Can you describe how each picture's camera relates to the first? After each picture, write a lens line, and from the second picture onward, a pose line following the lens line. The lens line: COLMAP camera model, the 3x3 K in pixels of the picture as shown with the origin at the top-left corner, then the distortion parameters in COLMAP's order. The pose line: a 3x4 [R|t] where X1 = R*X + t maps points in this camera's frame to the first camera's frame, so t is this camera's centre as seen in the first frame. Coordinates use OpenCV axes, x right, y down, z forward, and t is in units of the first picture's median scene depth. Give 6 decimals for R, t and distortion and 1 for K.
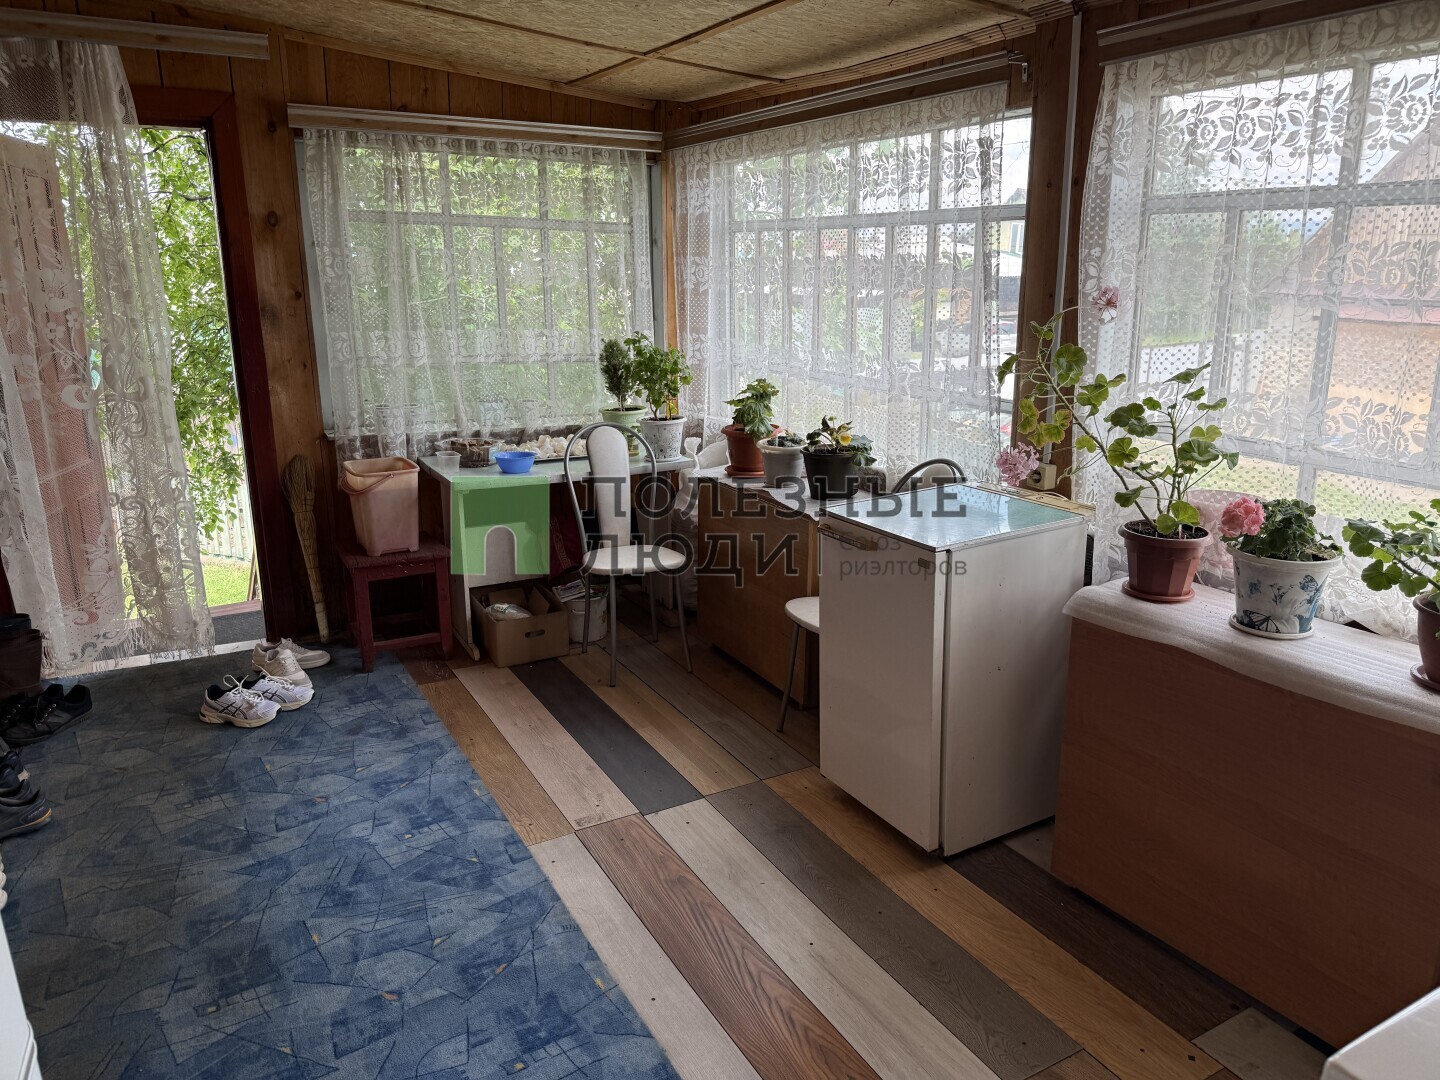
lens RADIAL K [[1001.6, 0, 725.5], [0, 1001.6, 536.9], [0, 0, 1]] dist [0.011624, -0.001501]
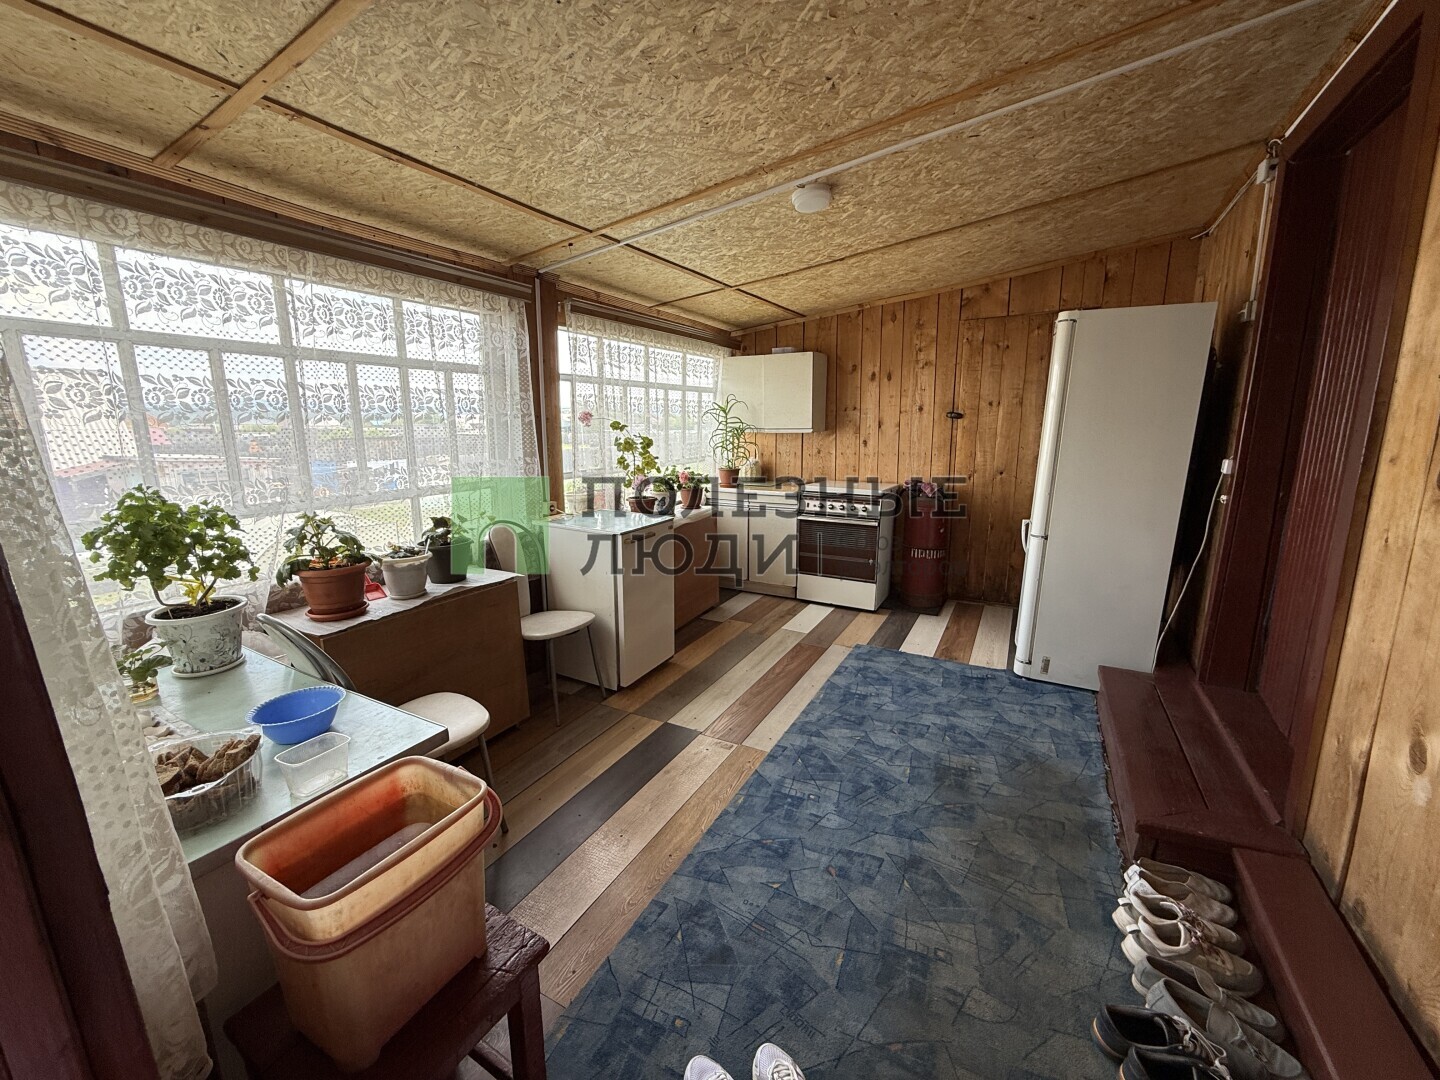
lens RADIAL K [[577.5, 0, 725.6], [0, 577.5, 536.2], [0, 0, 1]] dist [0.000327, 0.000056]
pose [[-0.535718, -0.149652, 0.831029, -0.860678], [0.241668, 0.915827, 0.320713, -0.306587], [-0.809075, 0.372645, -0.454459, 1.337727]]
